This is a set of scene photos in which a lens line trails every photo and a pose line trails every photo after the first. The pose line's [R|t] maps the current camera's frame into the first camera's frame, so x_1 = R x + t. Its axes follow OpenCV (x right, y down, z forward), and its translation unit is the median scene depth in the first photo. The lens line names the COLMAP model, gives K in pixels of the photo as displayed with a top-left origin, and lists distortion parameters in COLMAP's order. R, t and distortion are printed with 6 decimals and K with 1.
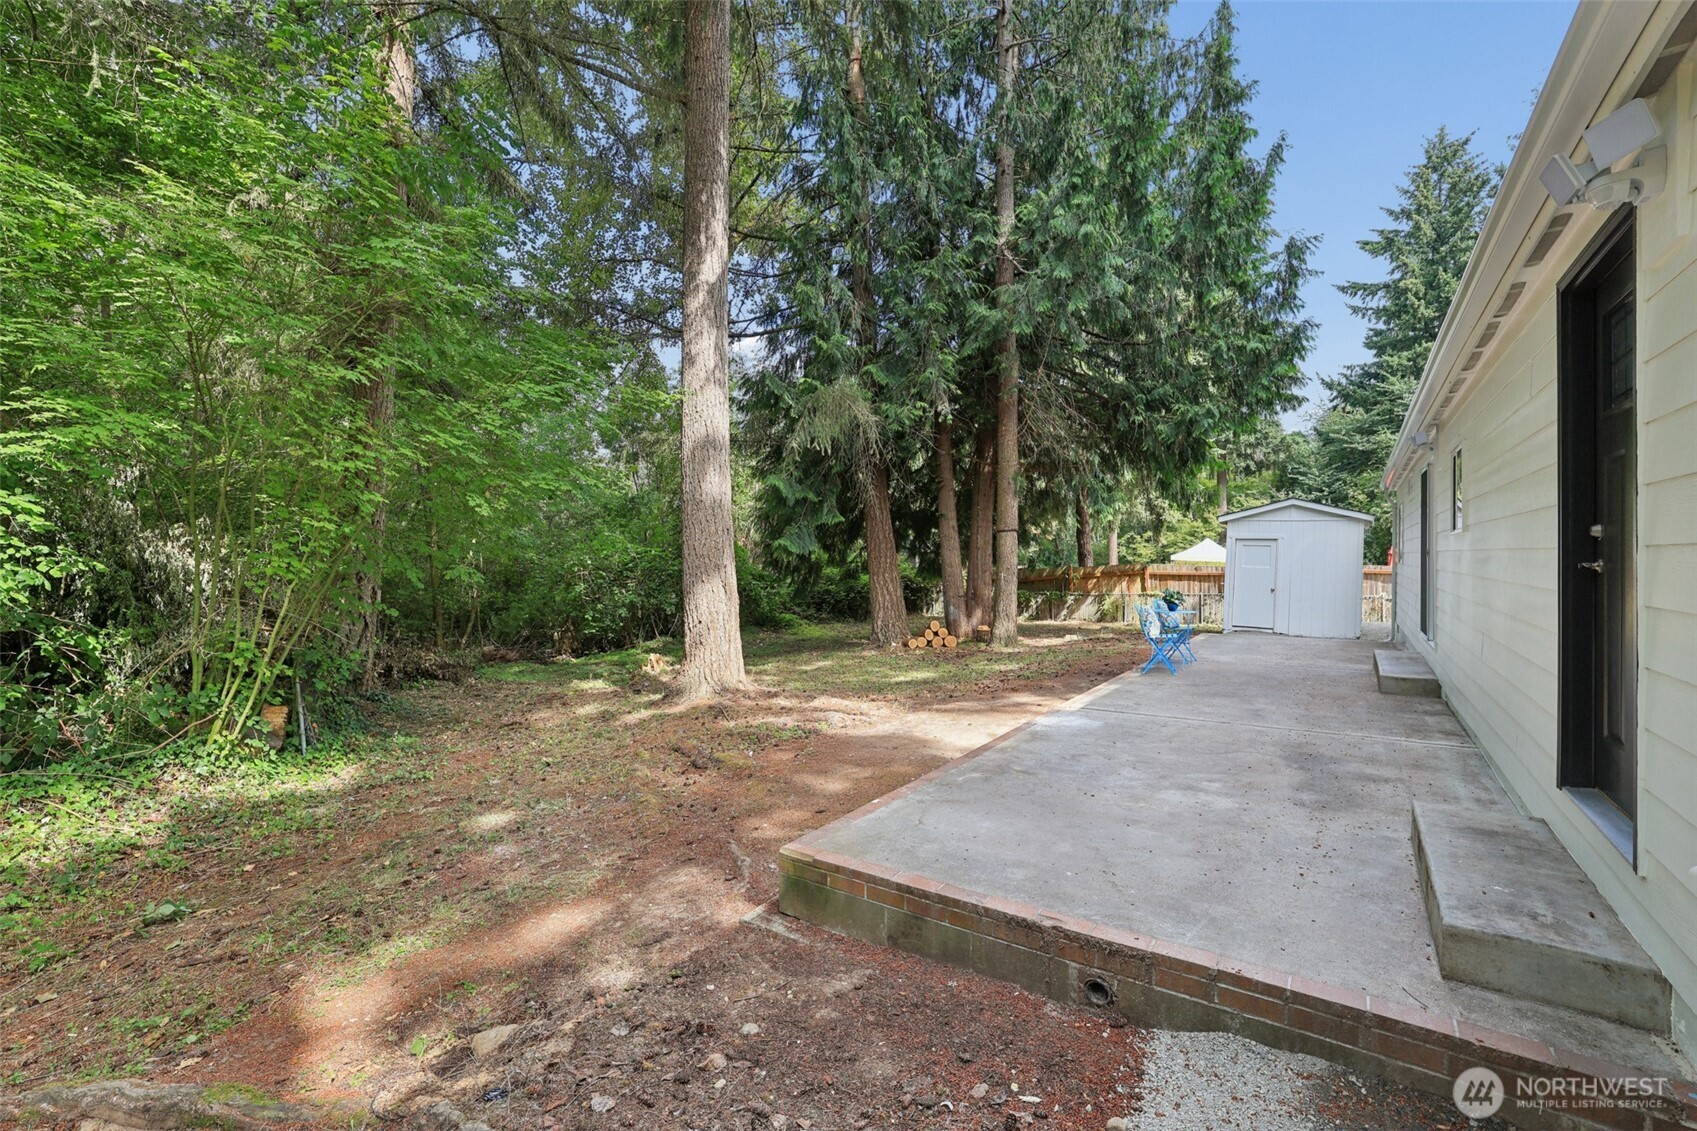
lens RADIAL K [[738.5, 0, 843.1], [0, 738.5, 573.3], [0, 0, 1]] dist [-0.032175, 0.011858]
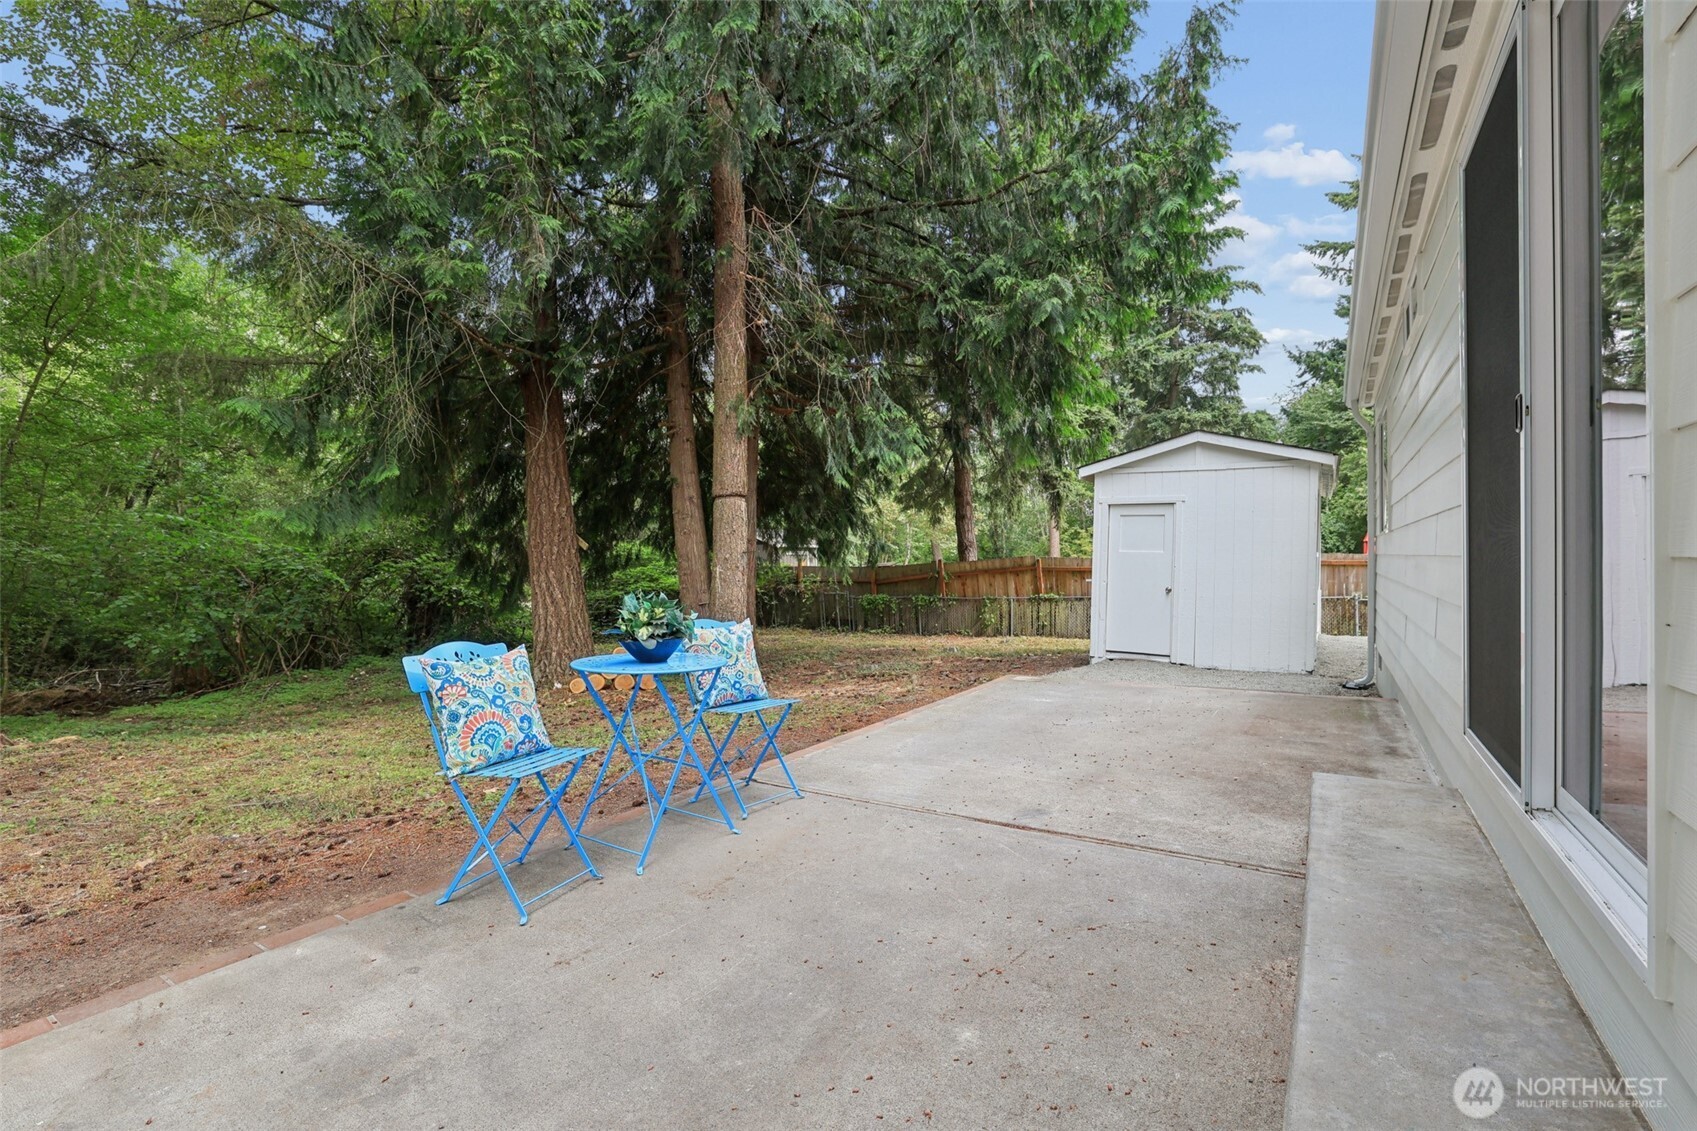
lens RADIAL K [[738.5, 0, 843.1], [0, 738.5, 573.3], [0, 0, 1]] dist [-0.032175, 0.011858]
pose [[0.999759, -0.009160, 0.019929, 0.302893], [0.009263, 0.999944, -0.005087, 0.009109], [-0.019881, 0.005270, 0.999788, 0.400579]]
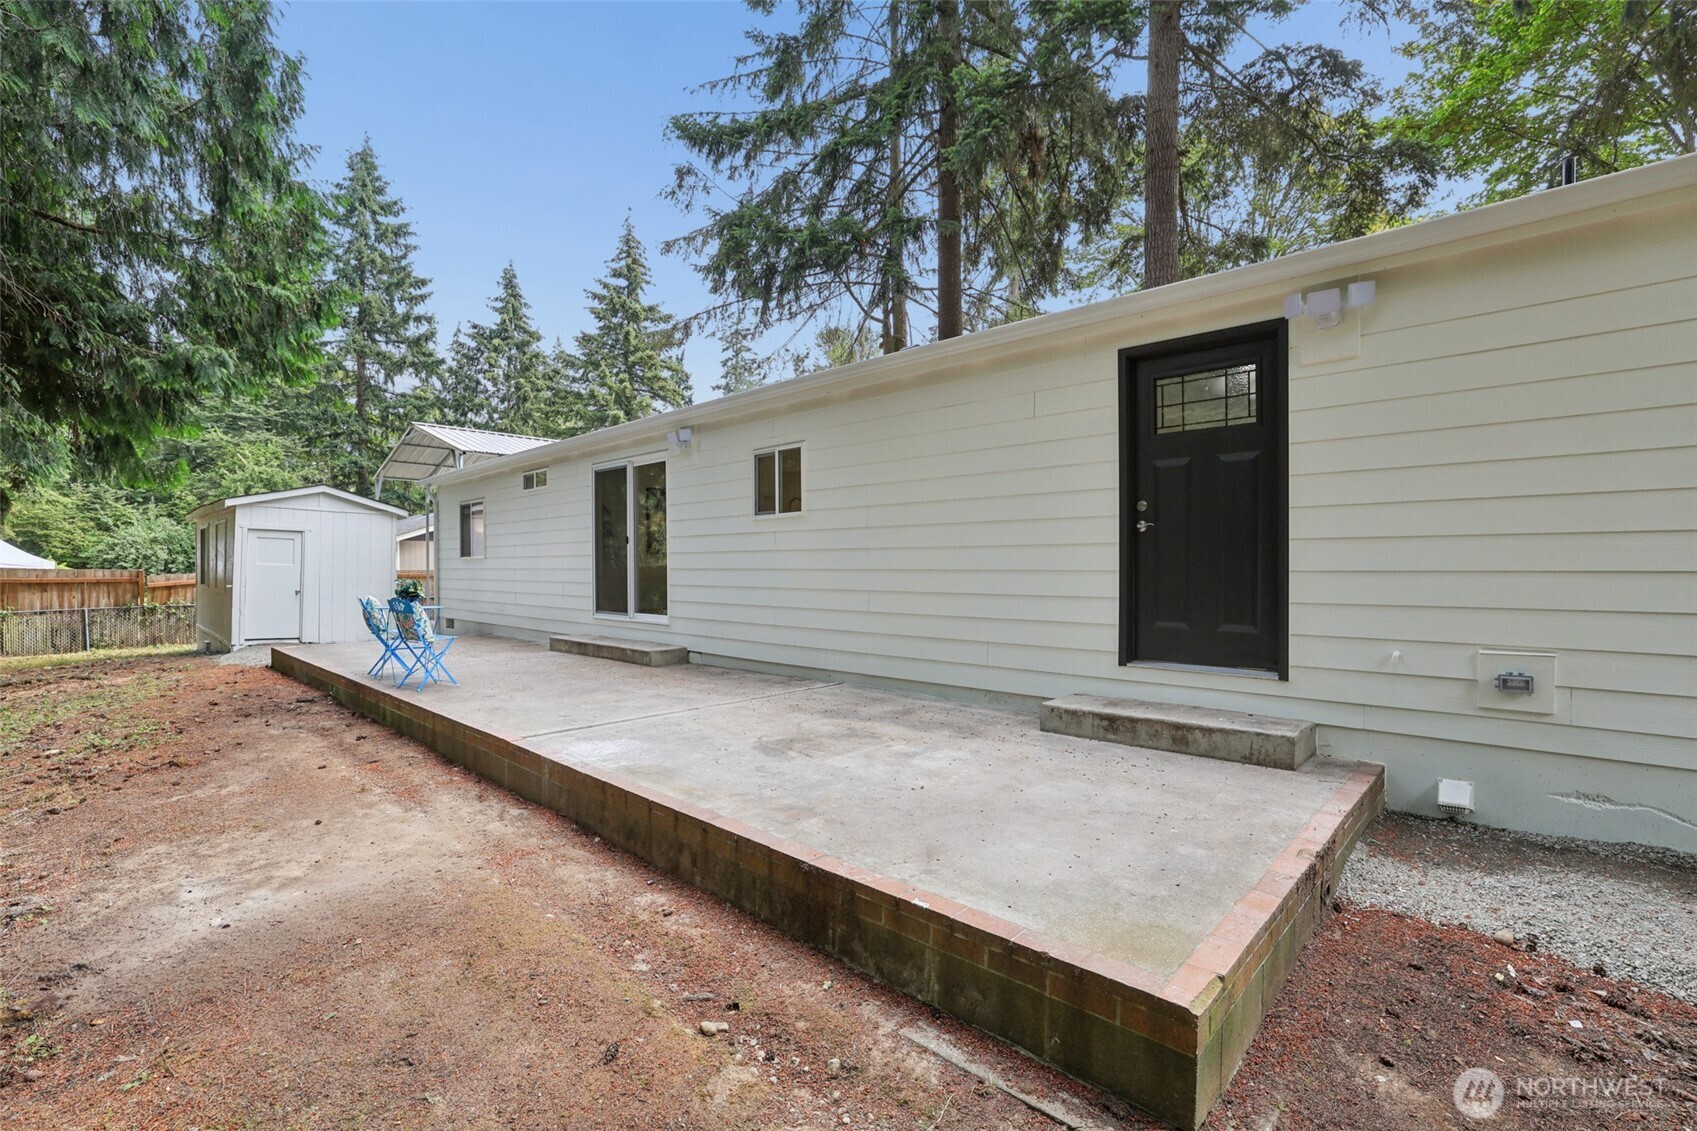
lens RADIAL K [[738.5, 0, 843.1], [0, 738.5, 573.3], [0, 0, 1]] dist [-0.032175, 0.011858]
pose [[0.154453, -0.001870, 0.987998, -0.131751], [0.020636, 0.999786, -0.001334, 0.014392], [-0.987785, 0.020595, 0.154459, 0.246008]]
